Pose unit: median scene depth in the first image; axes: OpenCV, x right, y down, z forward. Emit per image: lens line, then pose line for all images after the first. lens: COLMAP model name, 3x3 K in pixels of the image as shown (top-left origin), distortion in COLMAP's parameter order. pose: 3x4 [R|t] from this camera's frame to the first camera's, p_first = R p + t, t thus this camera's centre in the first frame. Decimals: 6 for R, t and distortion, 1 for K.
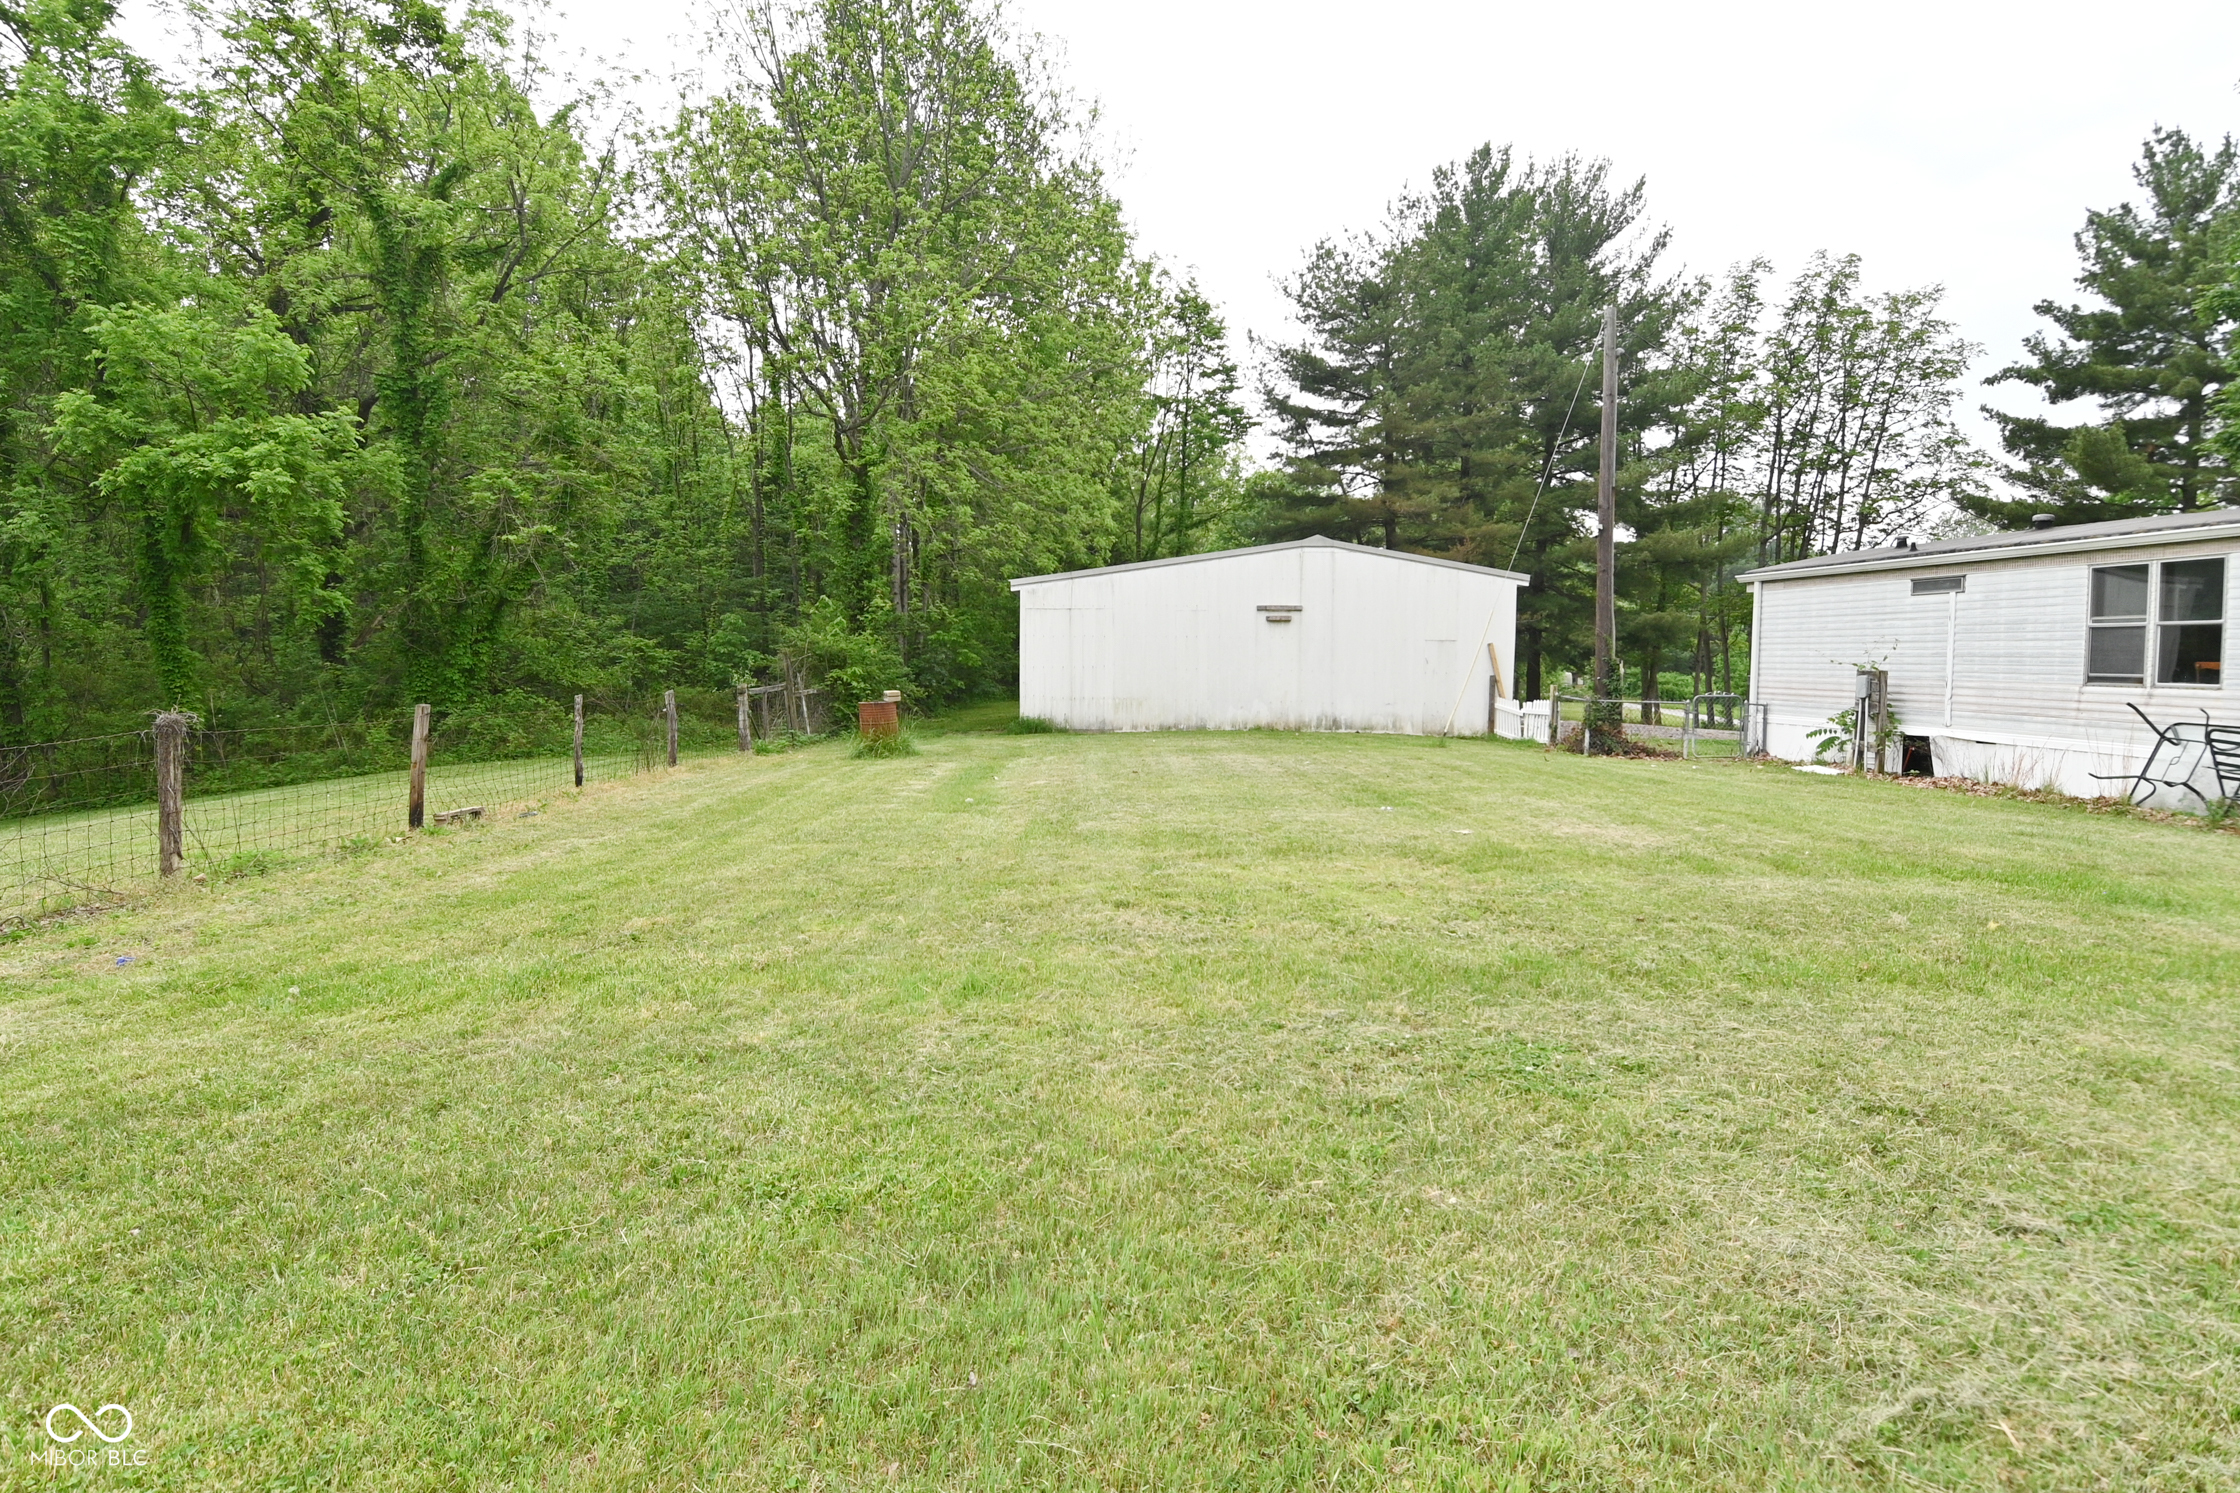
lens RADIAL K [[1176.1, 0, 1114.3], [0, 1176.1, 731.6], [0, 0, 1]] dist [0.007738, -0.022635]
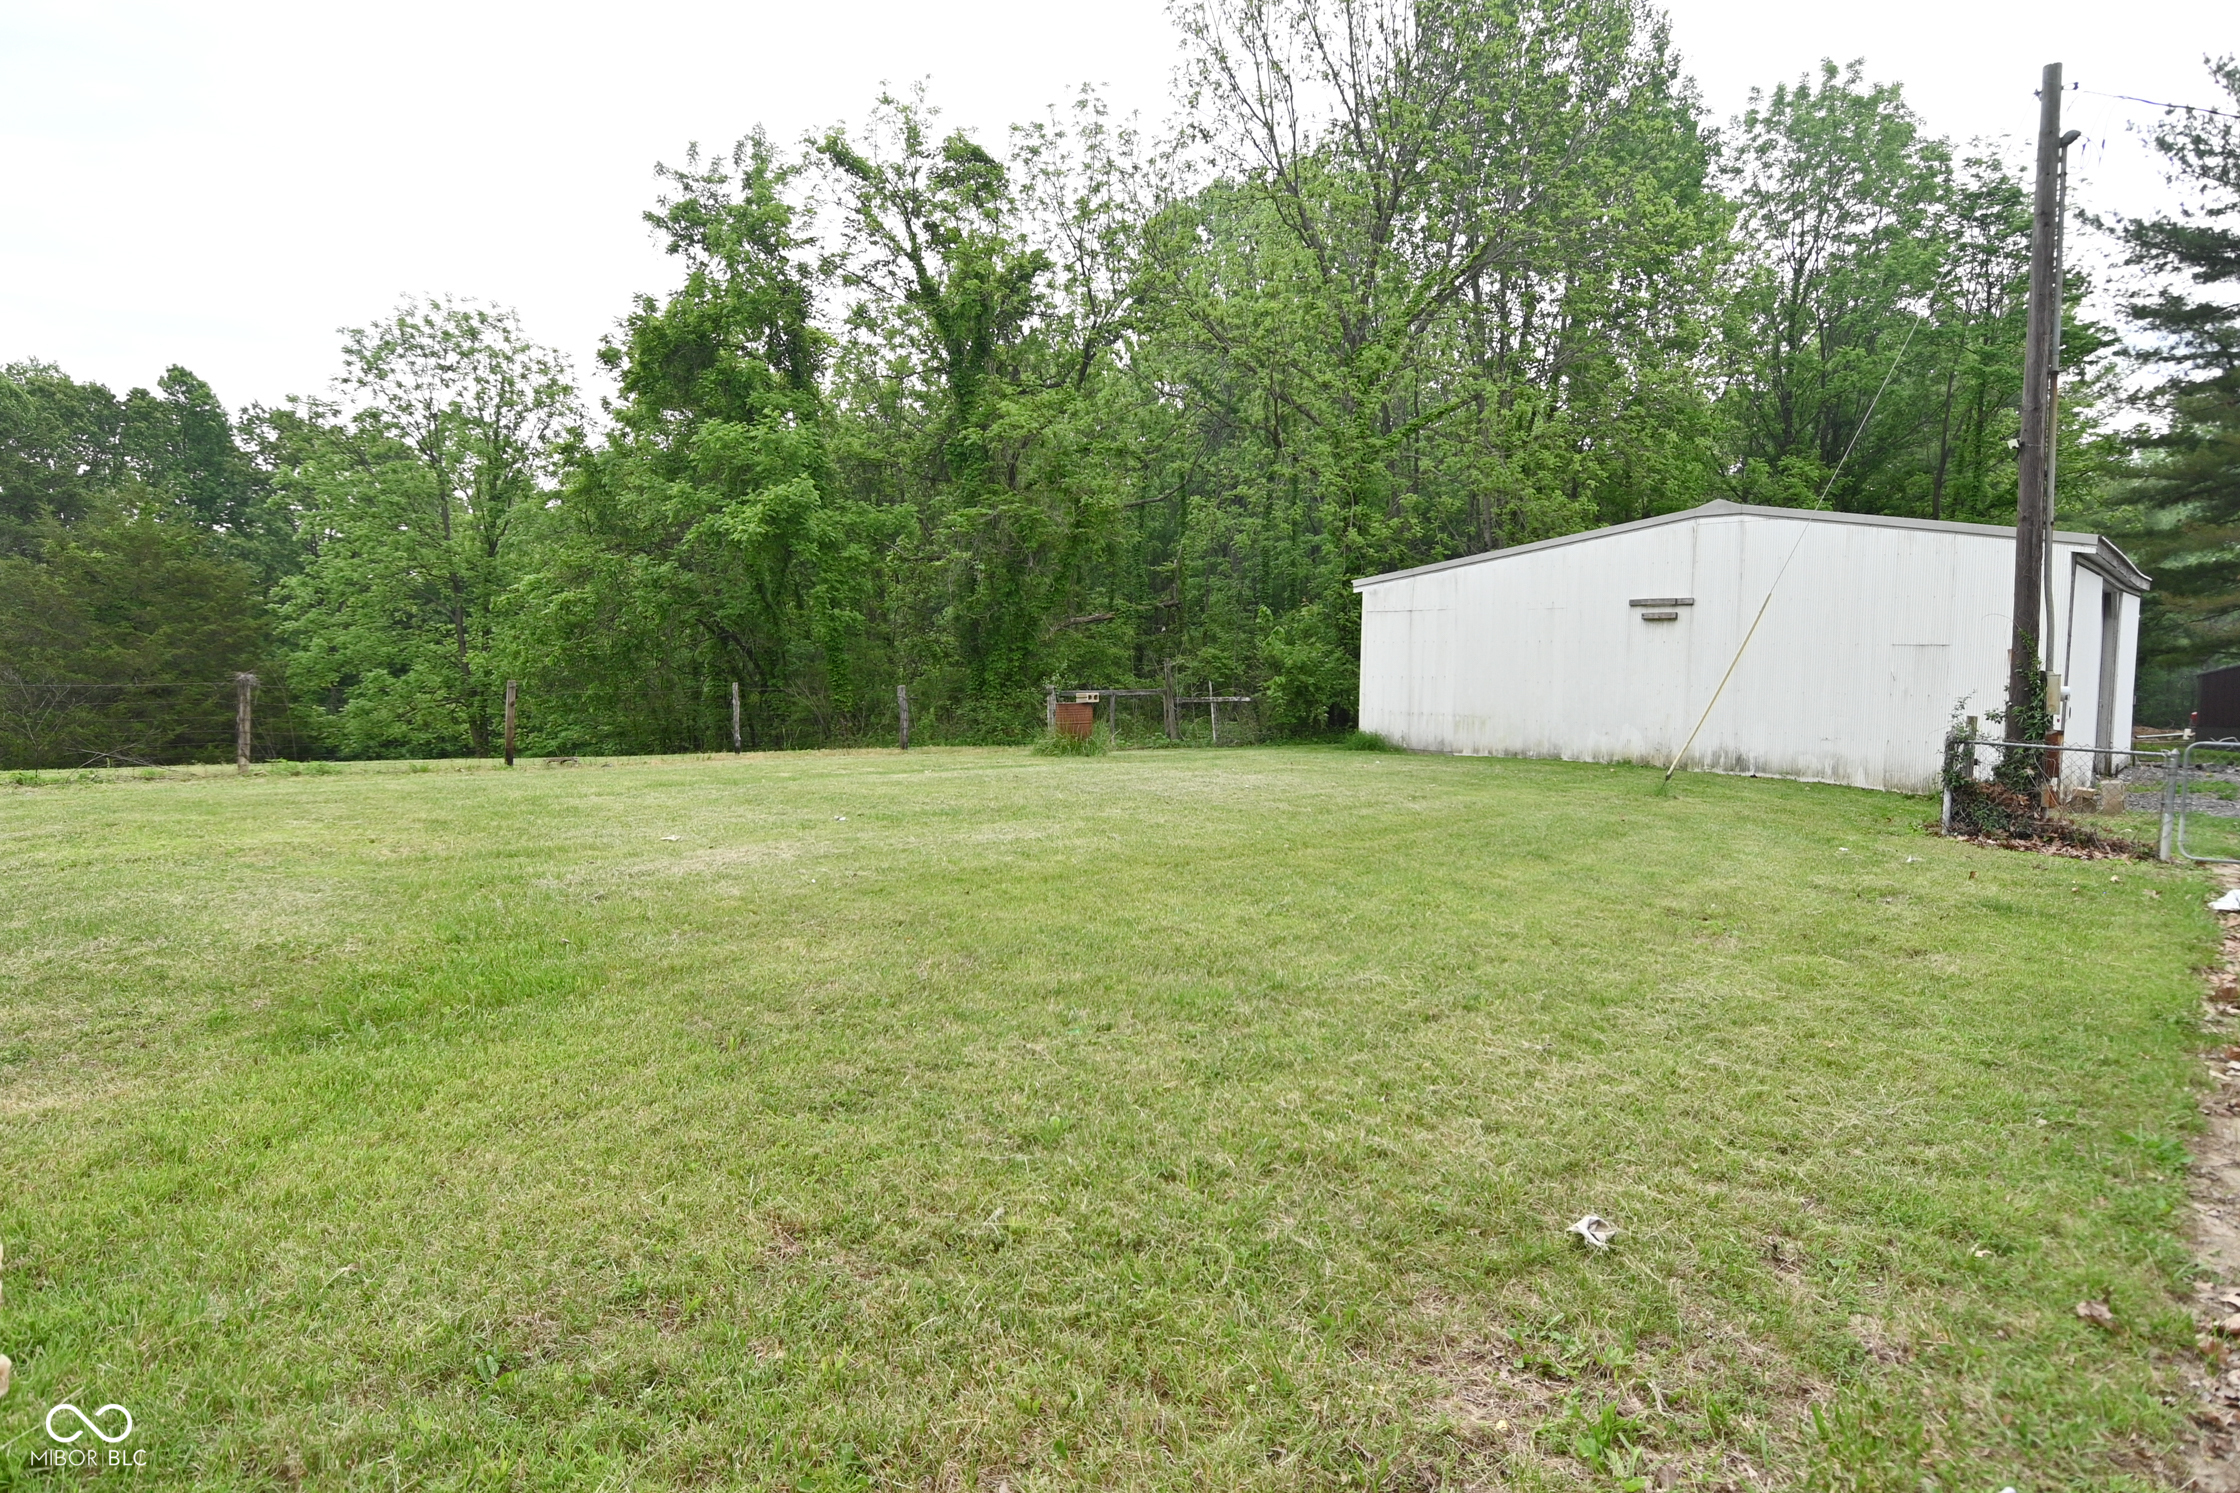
lens RADIAL K [[1176.1, 0, 1114.3], [0, 1176.1, 731.6], [0, 0, 1]] dist [0.007738, -0.022635]
pose [[0.699137, 0.047873, -0.713384, 0.429031], [-0.062171, 0.998047, 0.006047, -0.006377], [0.712280, 0.040124, 0.700748, 0.234662]]
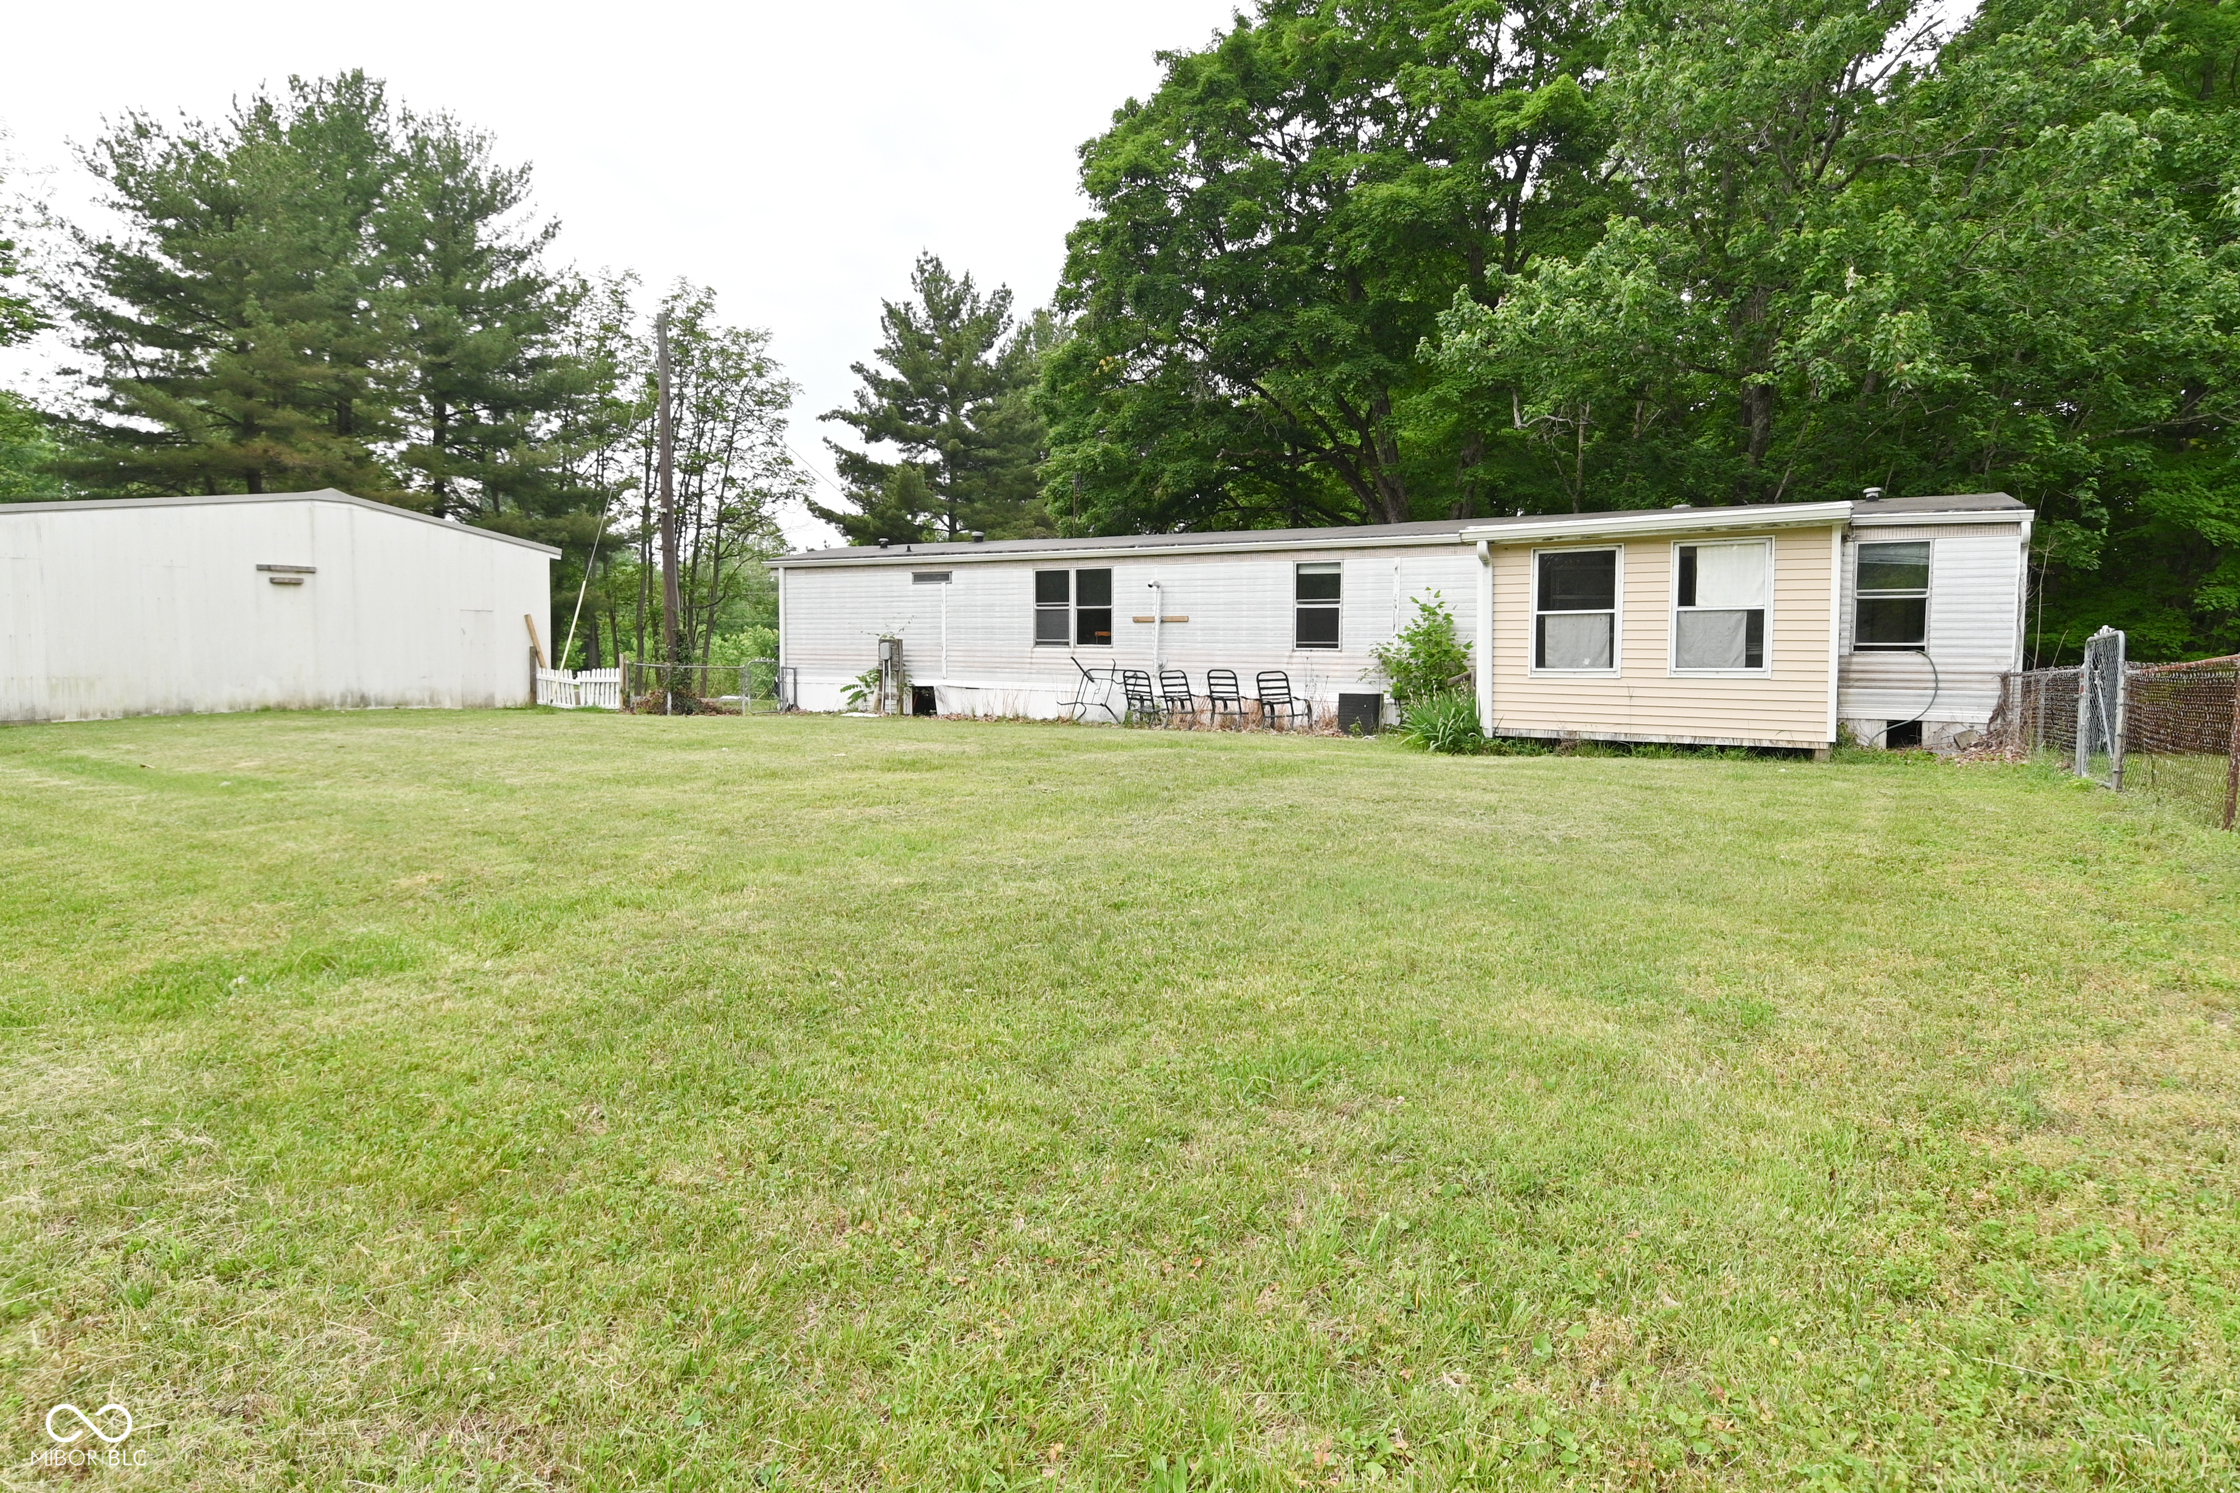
lens RADIAL K [[1176.1, 0, 1114.3], [0, 1176.1, 731.6], [0, 0, 1]] dist [0.007738, -0.022635]
pose [[0.581559, -0.058638, 0.811388, -0.210390], [0.046419, 0.998166, 0.038866, 0.009078], [-0.812179, 0.015061, 0.583214, 0.005971]]
